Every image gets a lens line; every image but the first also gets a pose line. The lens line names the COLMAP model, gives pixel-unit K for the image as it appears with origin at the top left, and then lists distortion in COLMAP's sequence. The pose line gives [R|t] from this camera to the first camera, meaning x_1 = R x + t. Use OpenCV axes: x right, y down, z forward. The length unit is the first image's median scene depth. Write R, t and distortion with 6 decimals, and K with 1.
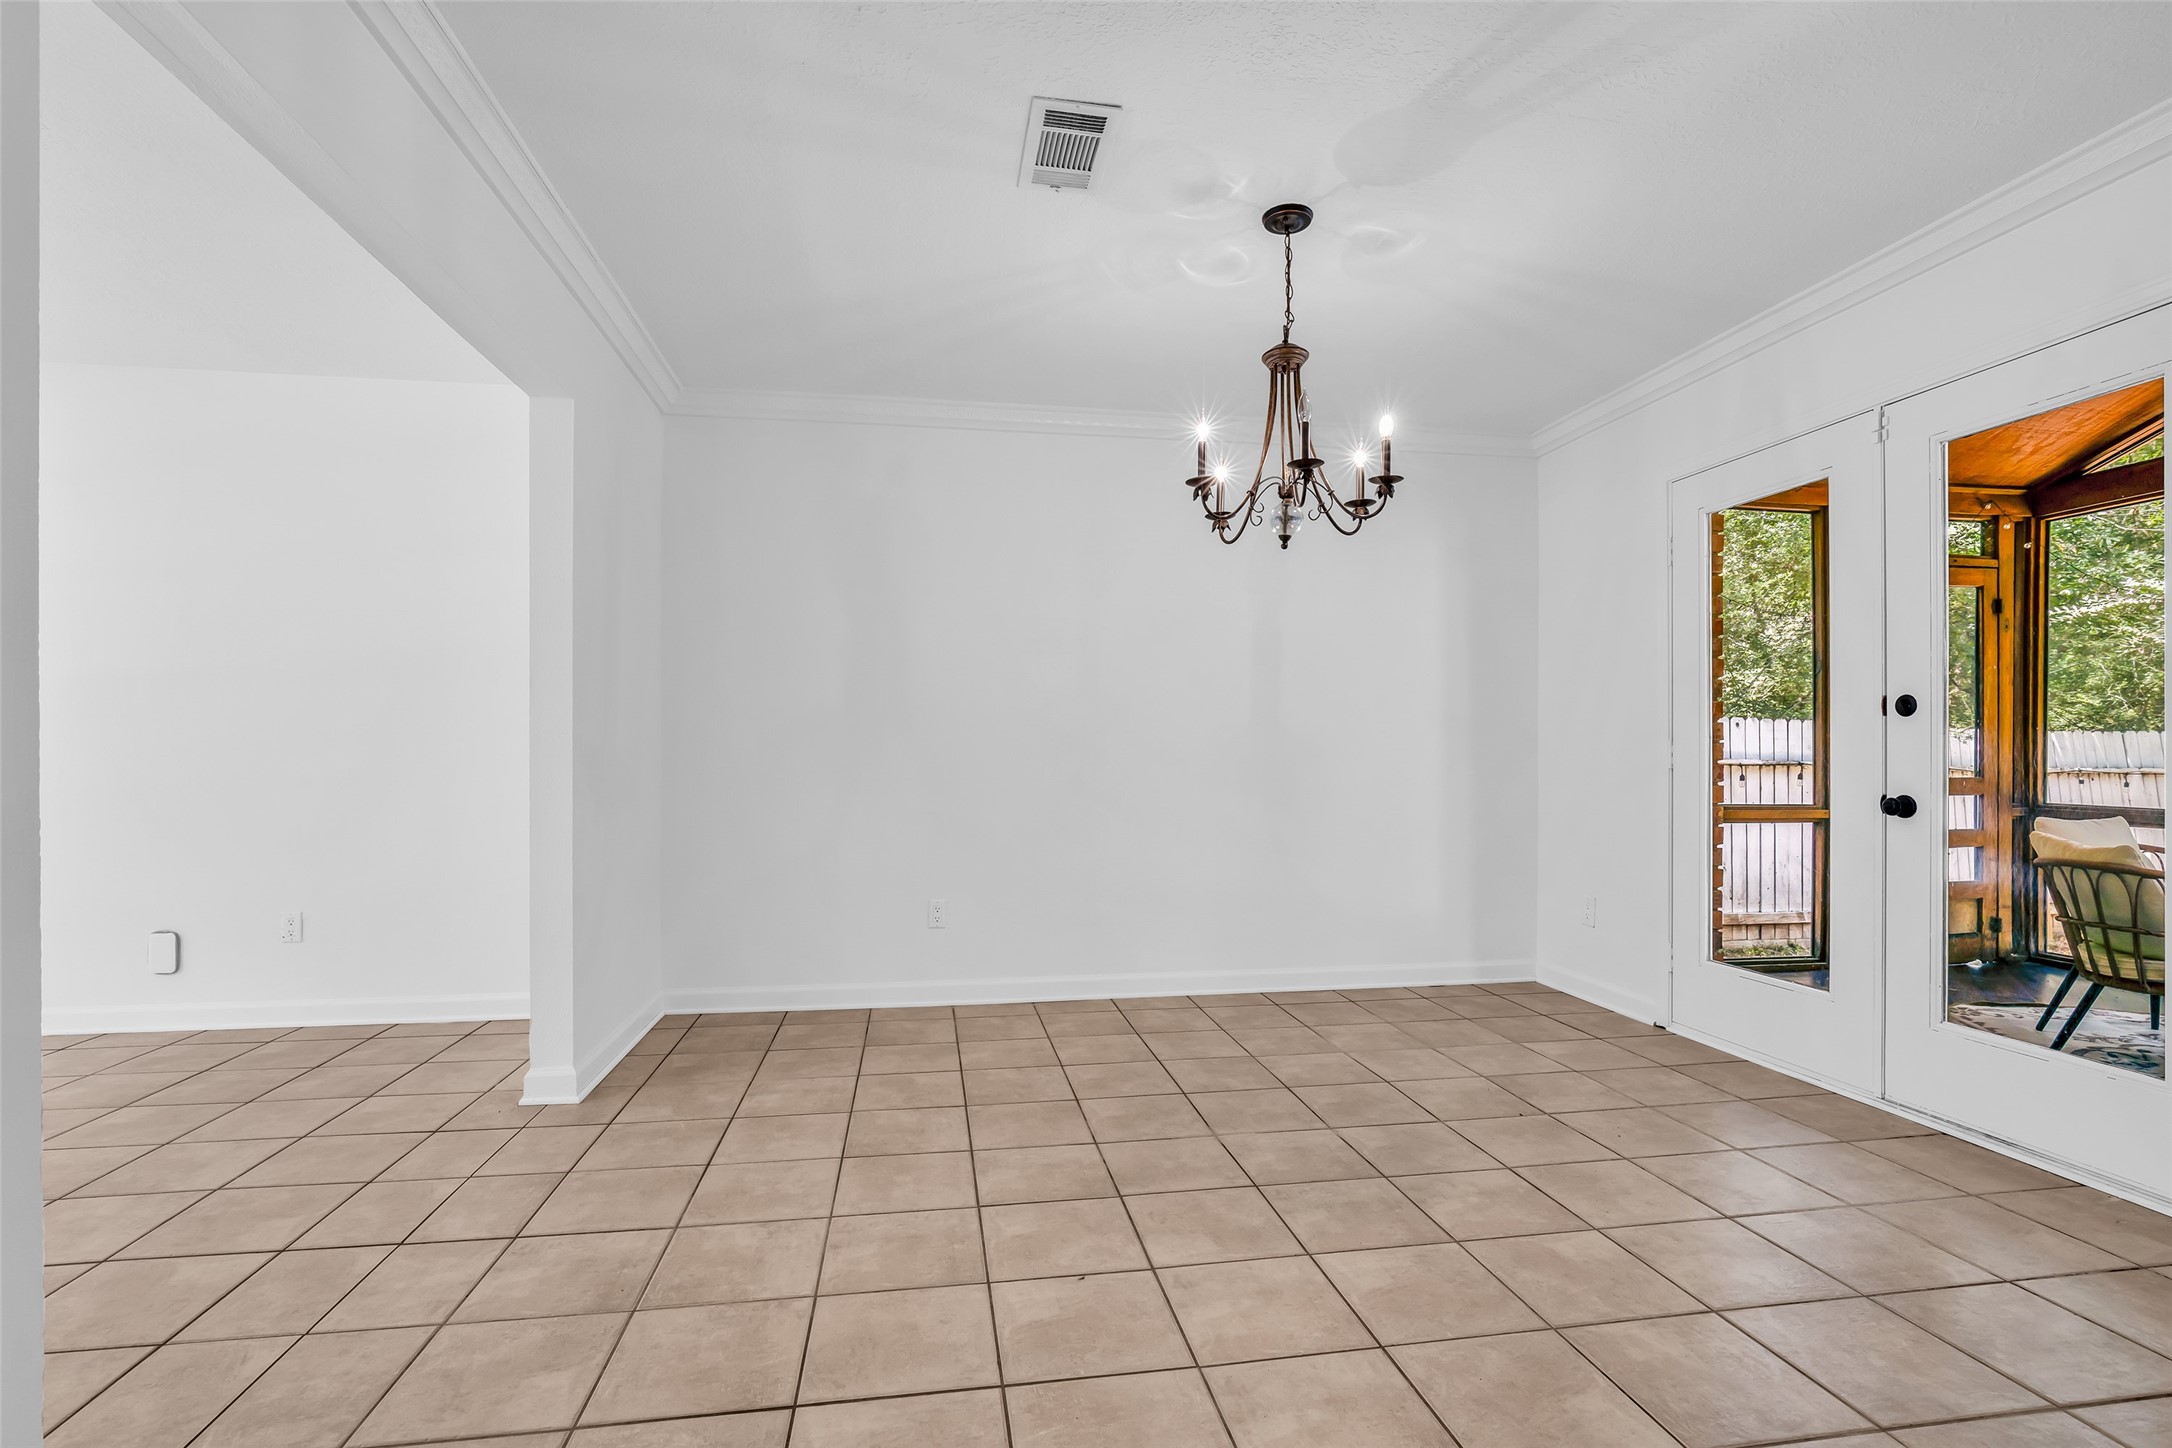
lens RADIAL K [[999.6, 0, 1086.4], [0, 999.6, 758.8], [0, 0, 1]] dist [-0.020965, 0.004354]
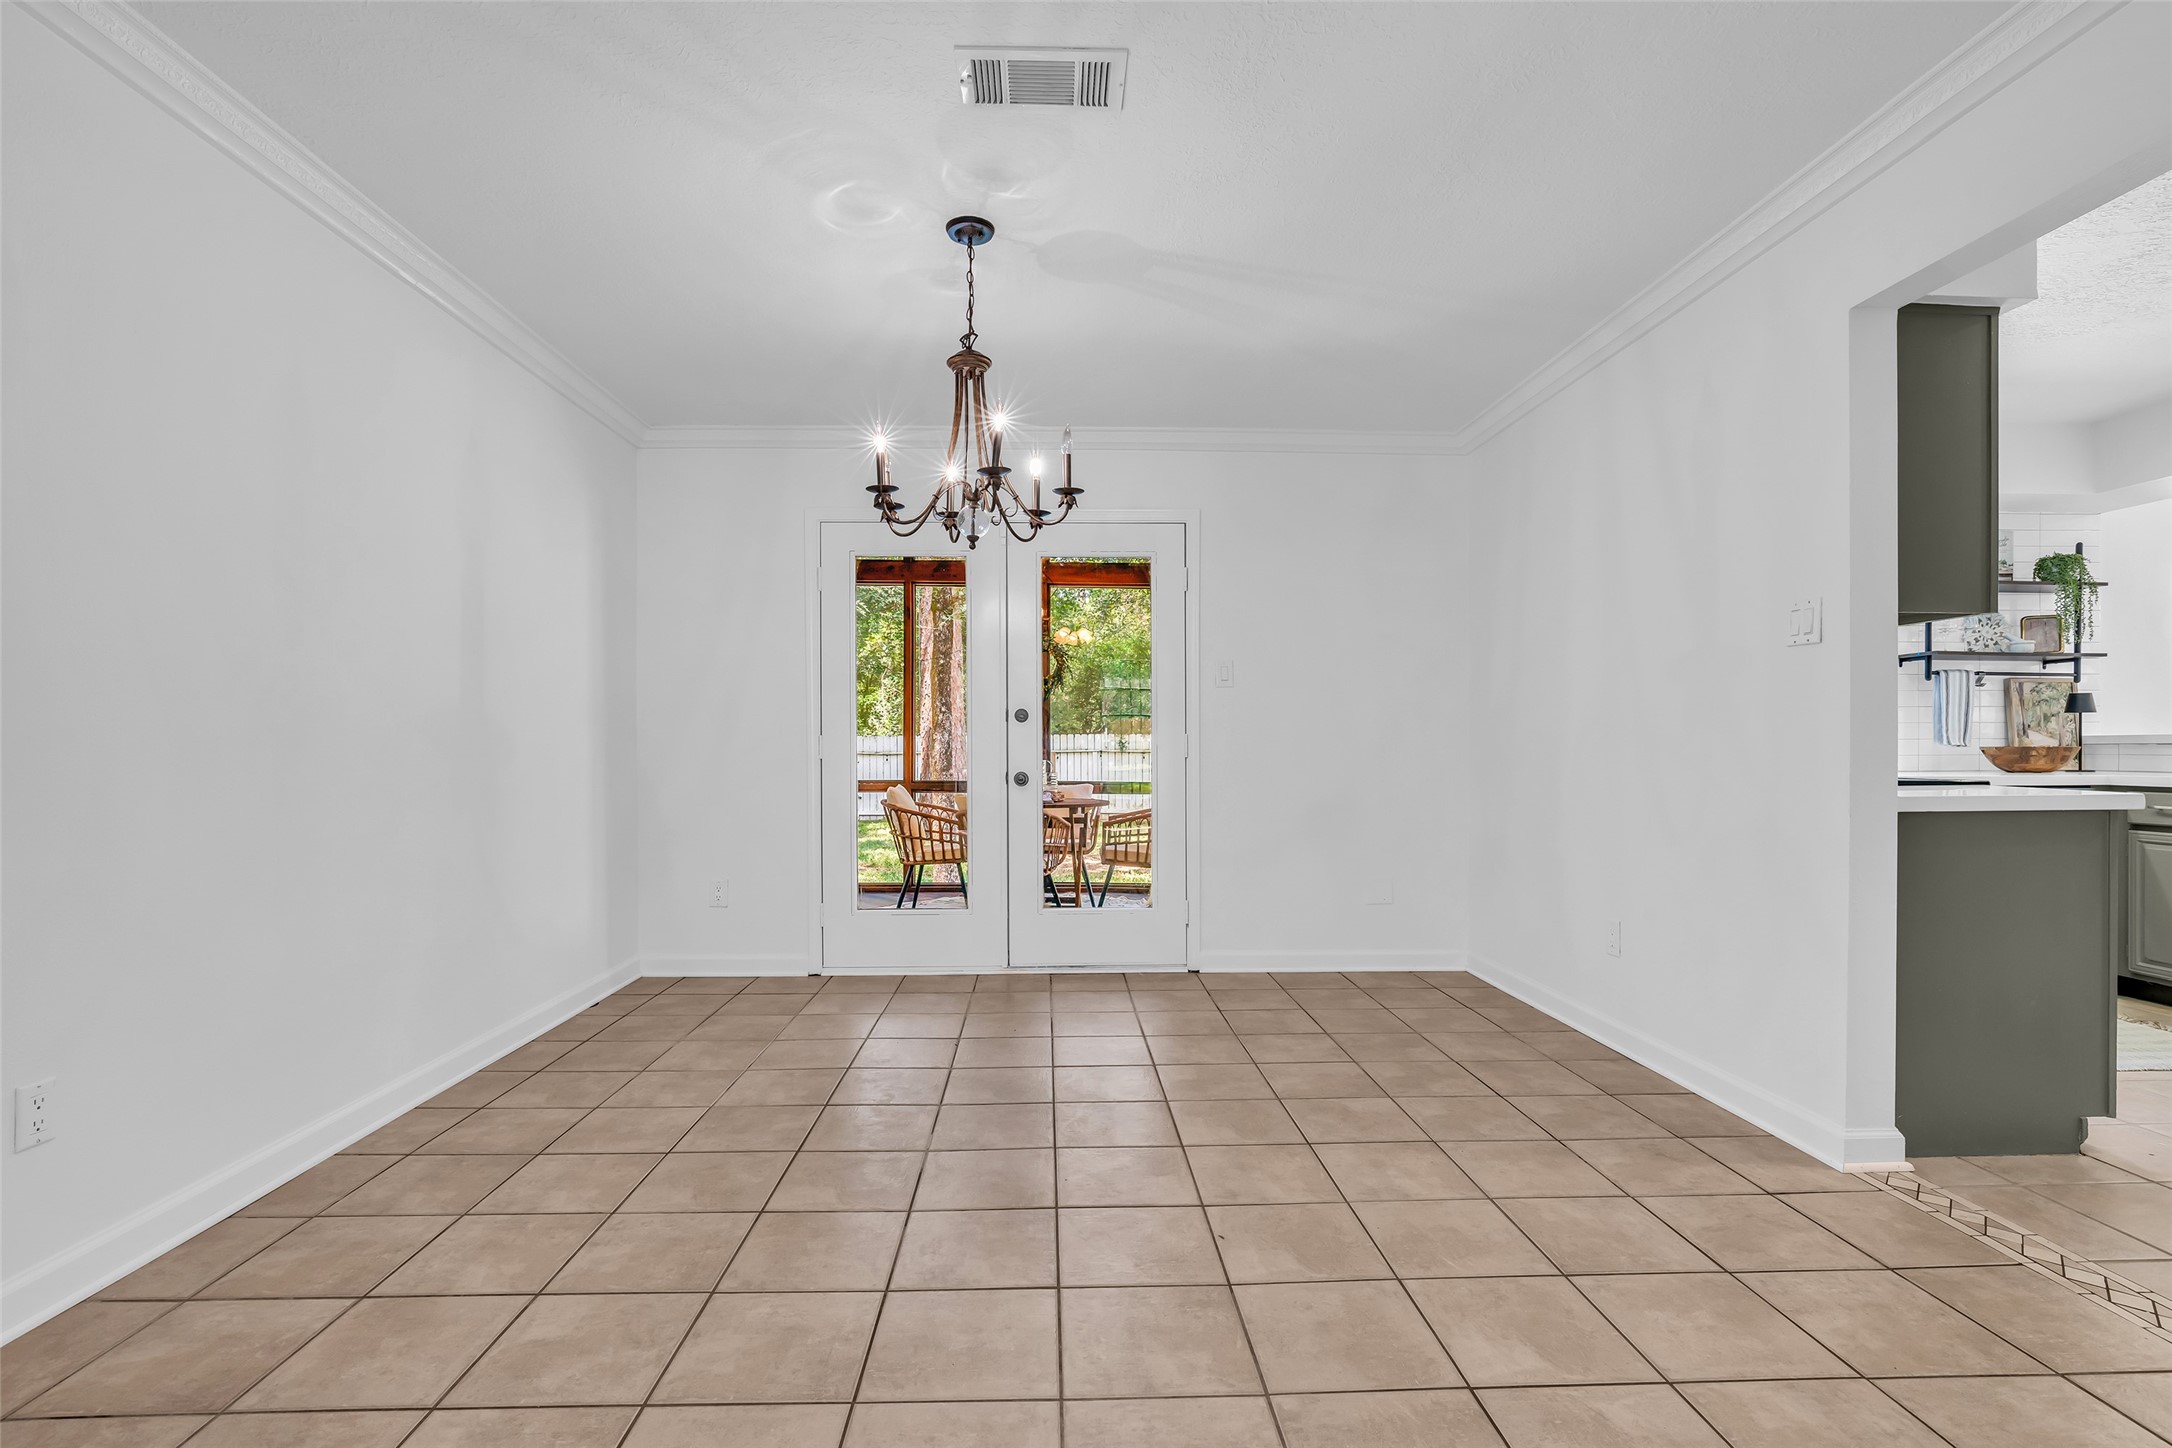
lens RADIAL K [[999.6, 0, 1068.5], [0, 999.6, 752.1], [0, 0, 1]] dist [-0.020965, 0.004354]
pose [[0.128969, -0.007918, 0.991617, -0.672830], [0.007246, 0.999949, 0.007042, -0.005572], [-0.991622, 0.006278, 0.129020, 0.633717]]
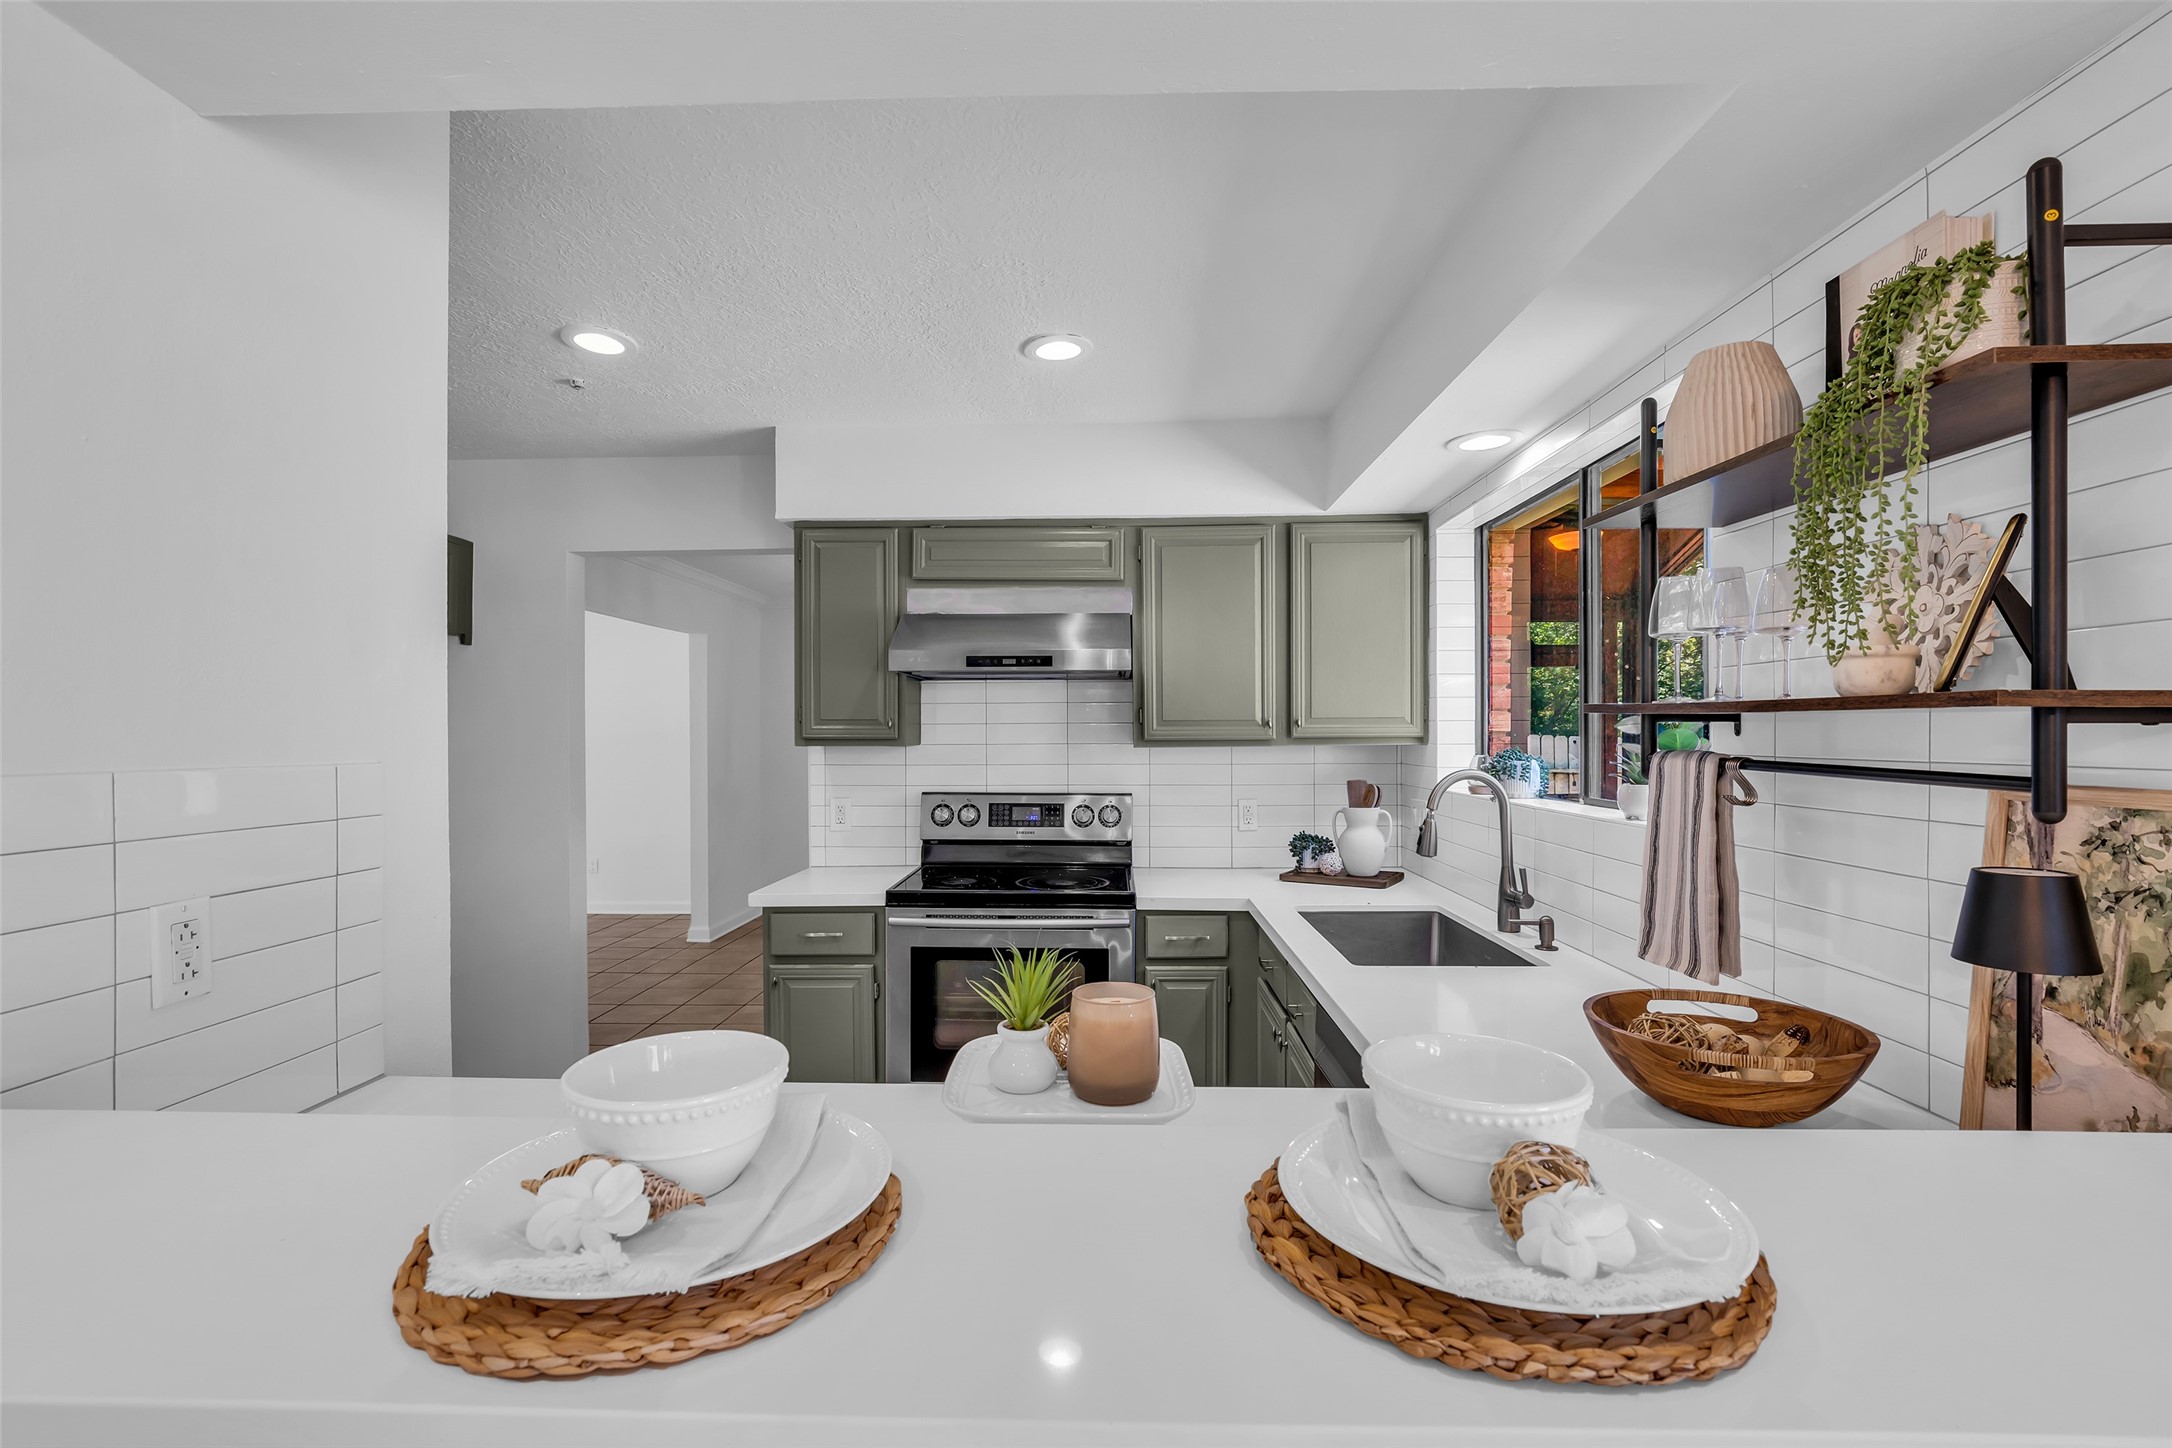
lens RADIAL K [[999.6, 0, 1079.4], [0, 999.6, 739.5], [0, 0, 1]] dist [-0.020965, 0.004354]
pose [[0.981451, -0.003416, -0.191682, 0.706618], [0.004001, 0.999988, 0.002662, -0.114241], [0.191671, -0.003380, 0.981453, -1.003651]]
